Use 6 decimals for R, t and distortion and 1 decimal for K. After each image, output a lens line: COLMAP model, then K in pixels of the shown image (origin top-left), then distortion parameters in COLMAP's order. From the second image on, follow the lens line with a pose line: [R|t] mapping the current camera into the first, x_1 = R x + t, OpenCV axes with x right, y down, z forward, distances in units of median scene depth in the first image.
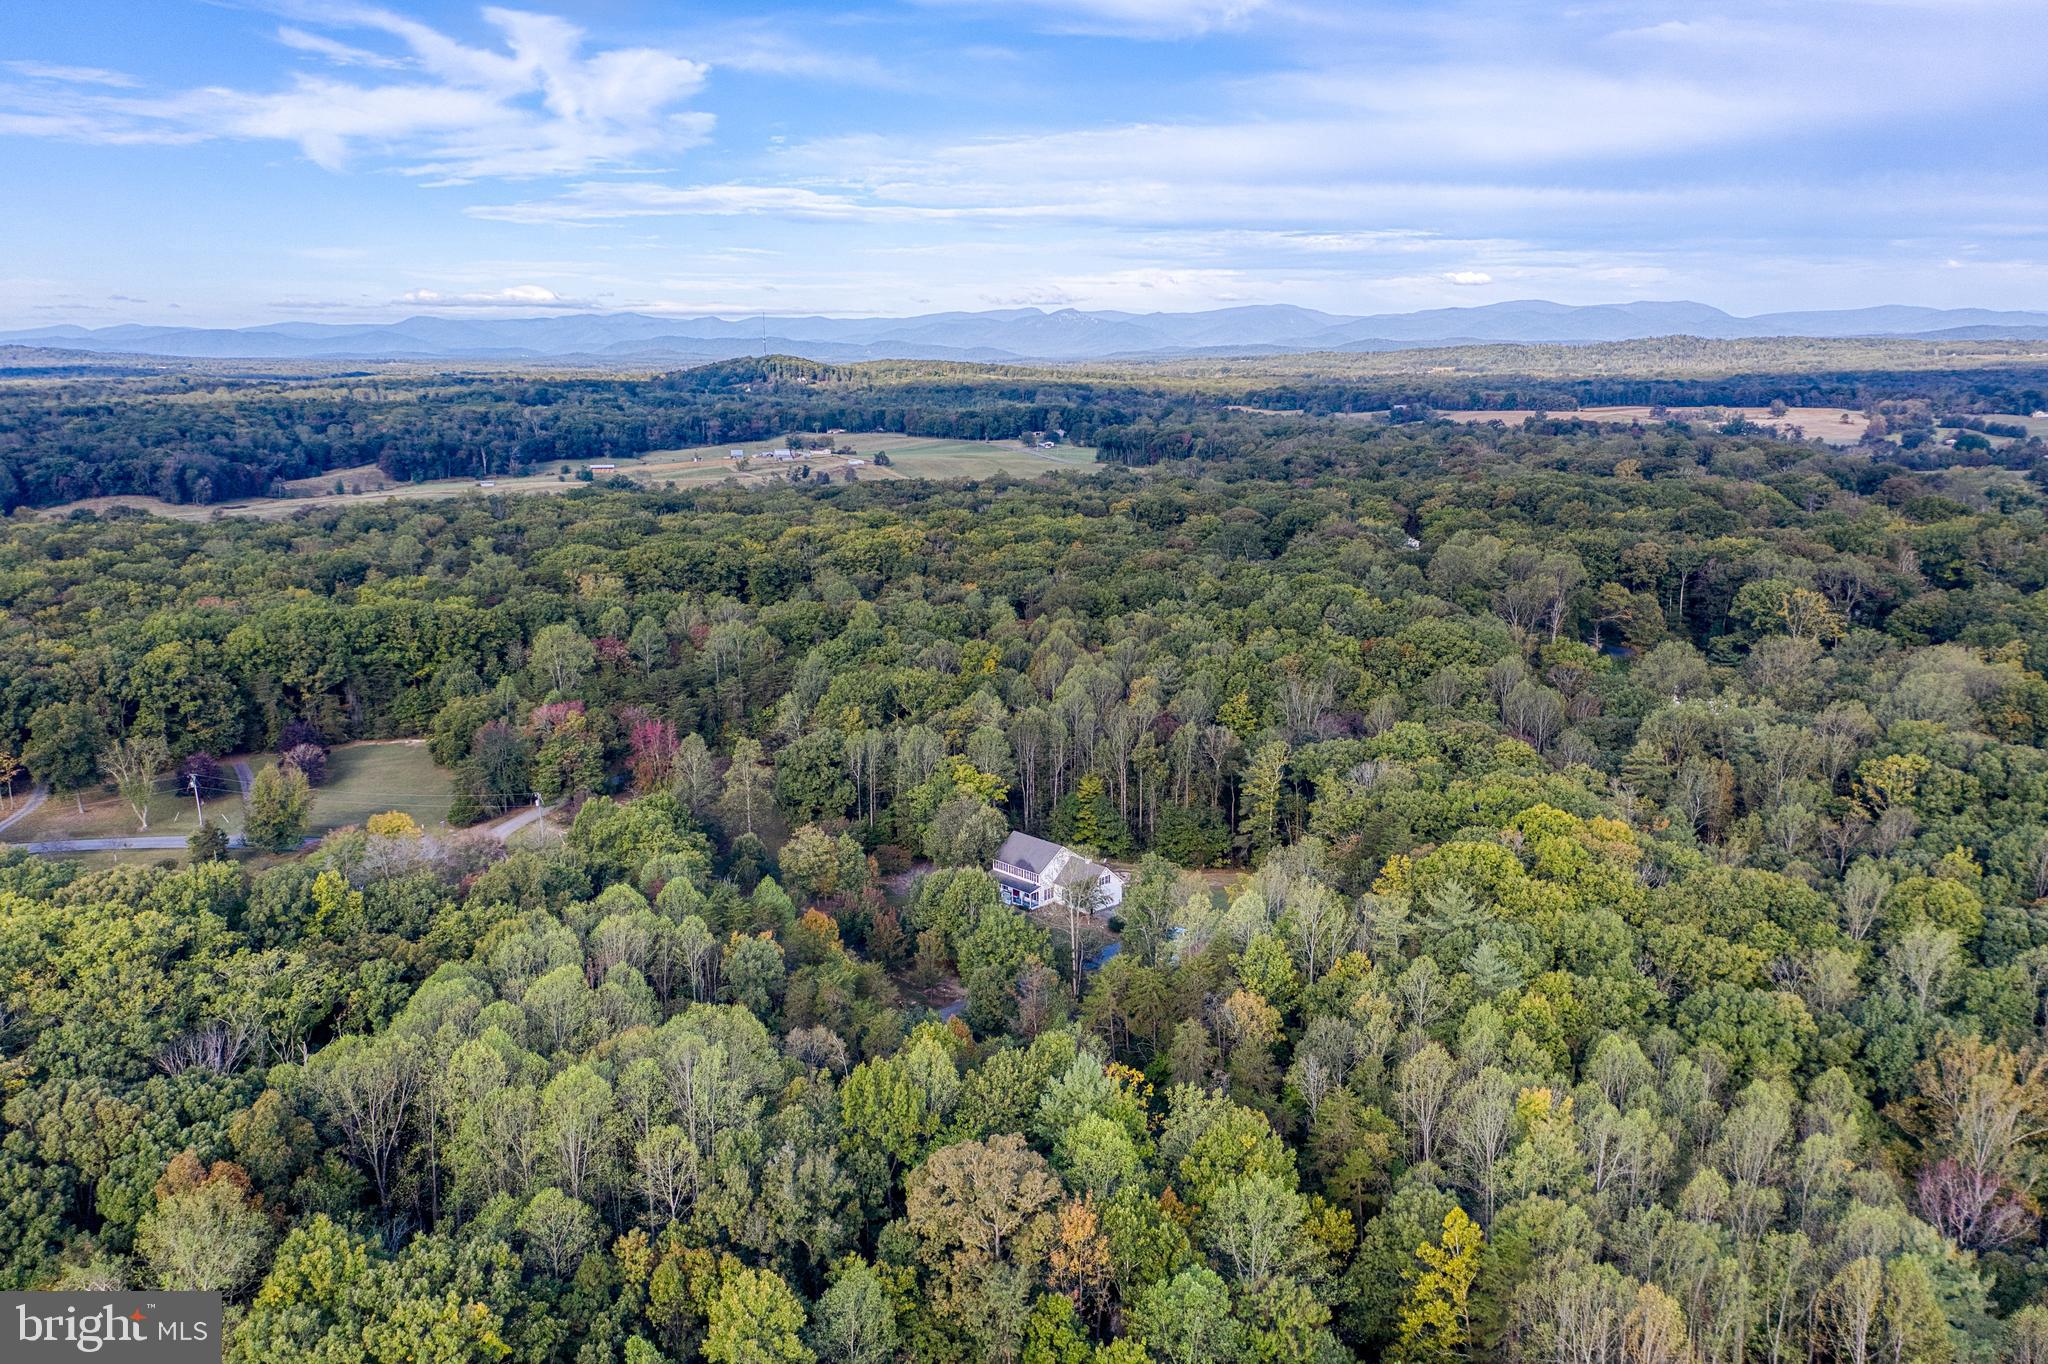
lens RADIAL K [[1660.5, 0, 1024.0], [0, 1660.5, 682.0], [0, 0, 1]] dist [0.068980, 0.001489]
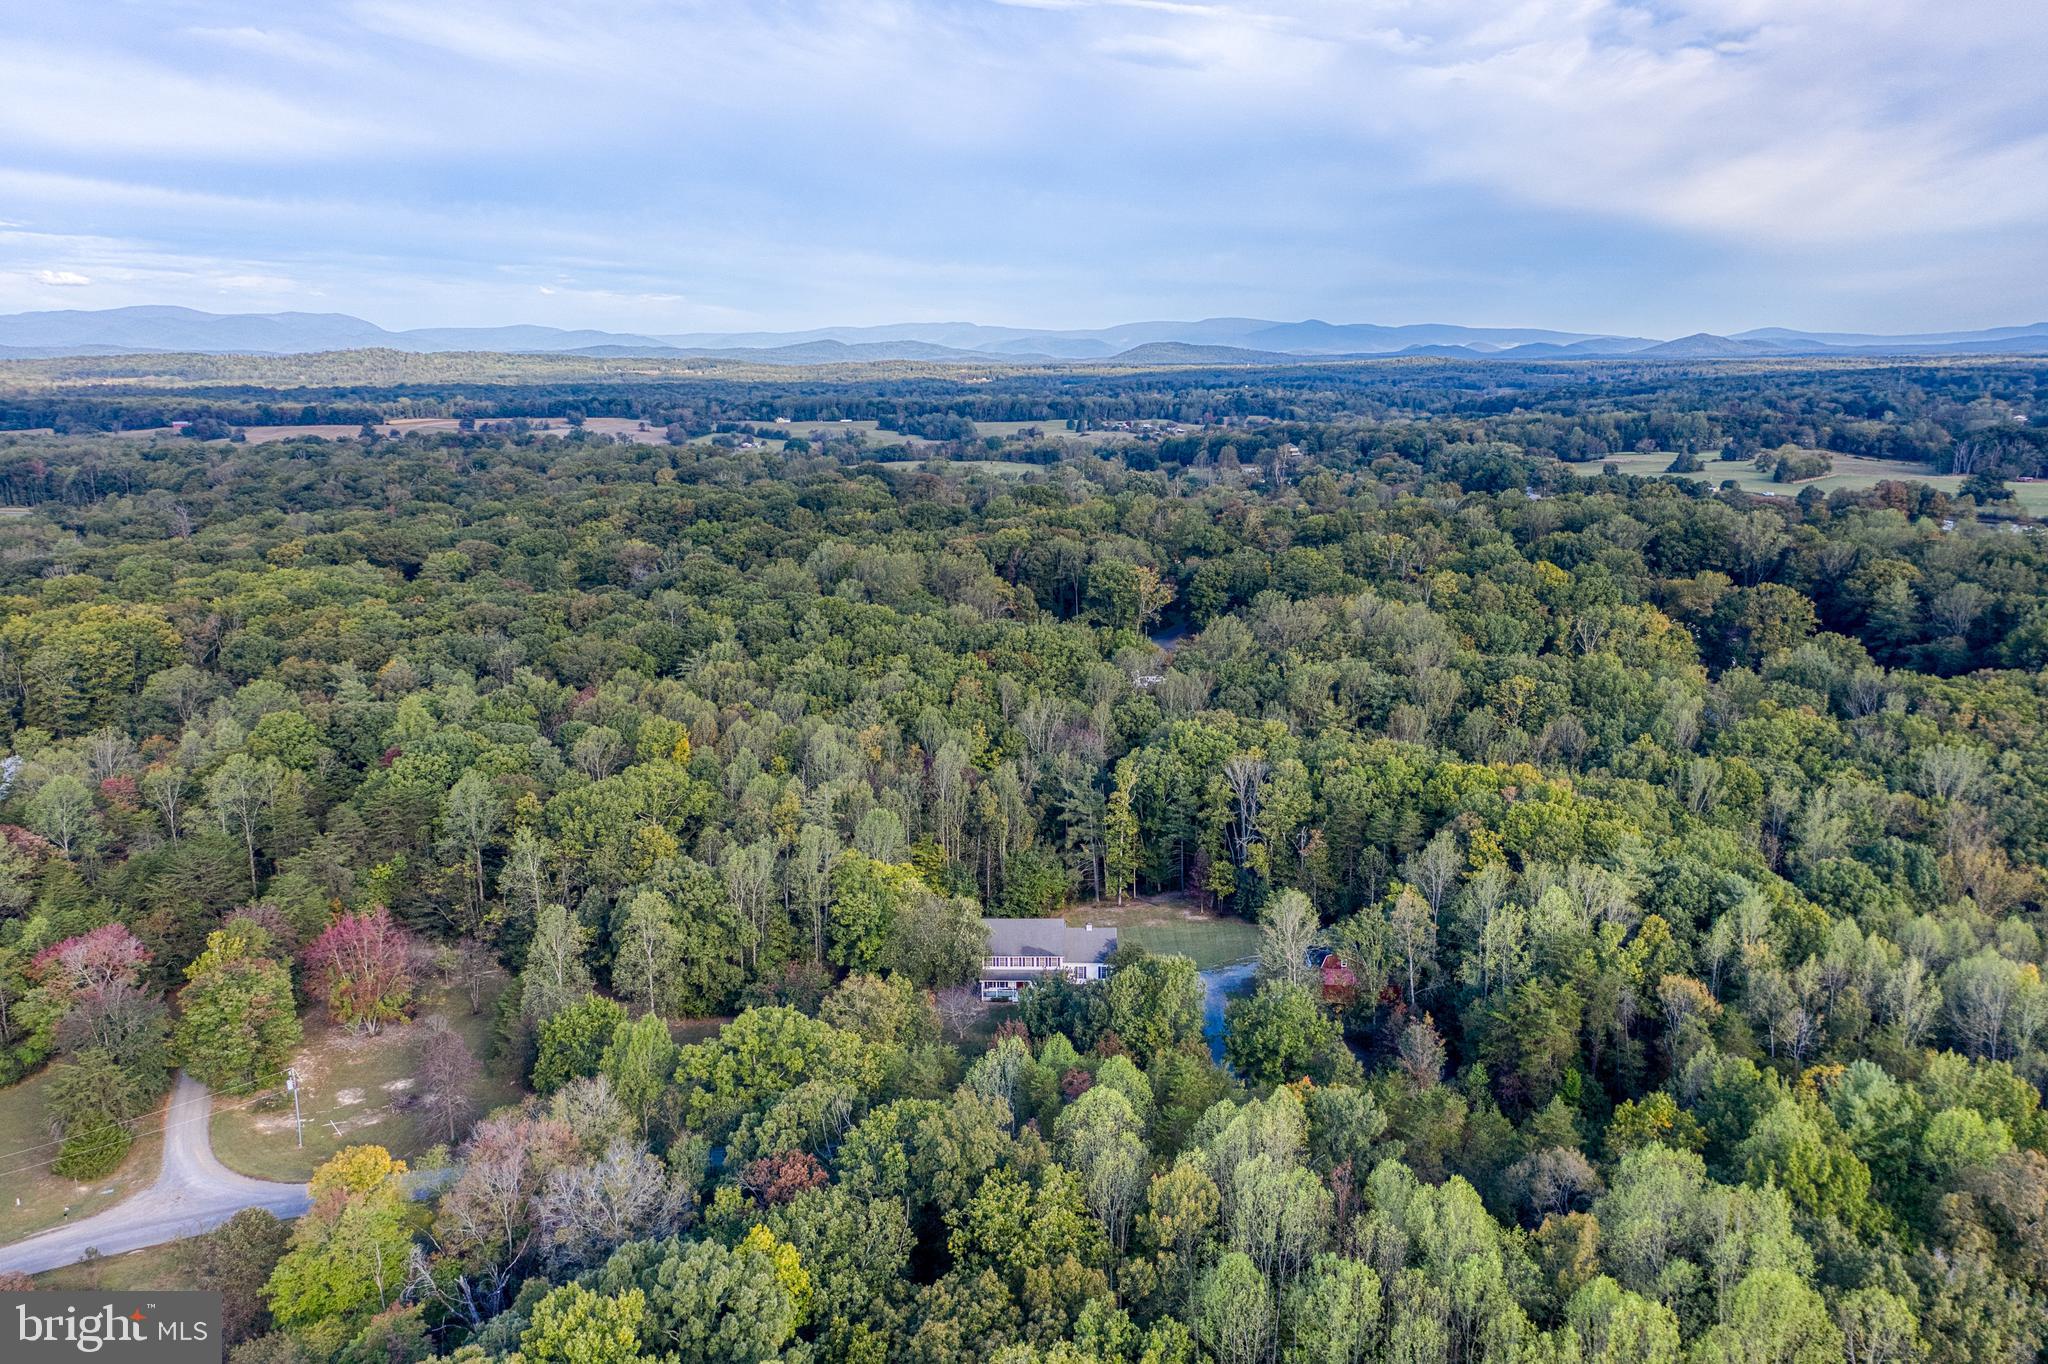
lens RADIAL K [[1660.5, 0, 1024.0], [0, 1660.5, 682.0], [0, 0, 1]] dist [0.068980, 0.001489]
pose [[0.631484, -0.152978, 0.760148, -0.142852], [0.156871, 0.985278, 0.067966, -0.012450], [-0.759355, 0.076326, 0.646185, 0.050461]]
